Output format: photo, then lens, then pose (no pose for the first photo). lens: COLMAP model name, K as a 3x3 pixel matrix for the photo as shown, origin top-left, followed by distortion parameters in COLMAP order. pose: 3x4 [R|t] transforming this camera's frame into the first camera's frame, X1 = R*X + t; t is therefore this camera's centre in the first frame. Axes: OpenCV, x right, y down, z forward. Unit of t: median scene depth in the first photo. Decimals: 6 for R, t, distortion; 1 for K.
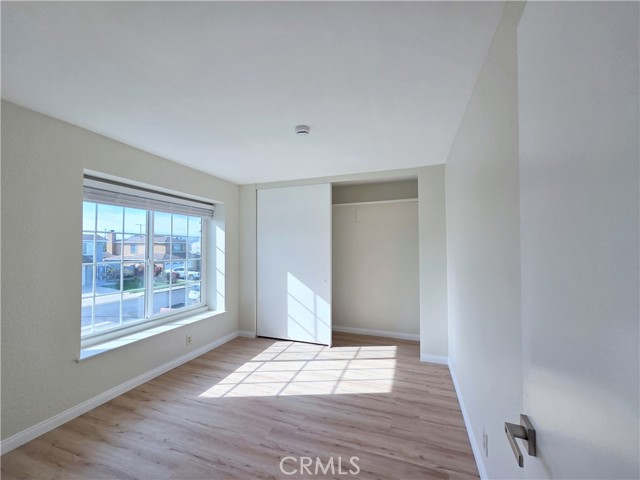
lens RADIAL K [[265.9, 0, 320.0], [0, 265.9, 241.4], [0, 0, 1]] dist [0.002768, 0.000734]
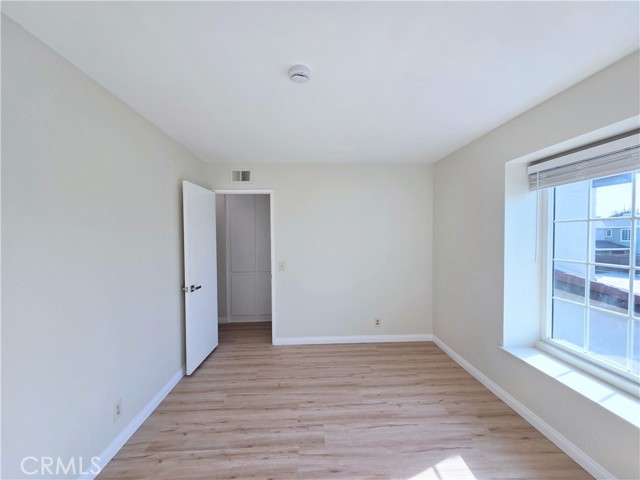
lens RADIAL K [[265.9, 0, 319.1], [0, 265.9, 240.4], [0, 0, 1]] dist [0.002768, 0.000734]
pose [[-0.923067, 0.015971, -0.384308, 0.170497], [0.017944, 0.999838, -0.001548, 0.009018], [0.384221, -0.008325, -0.923204, 1.764044]]
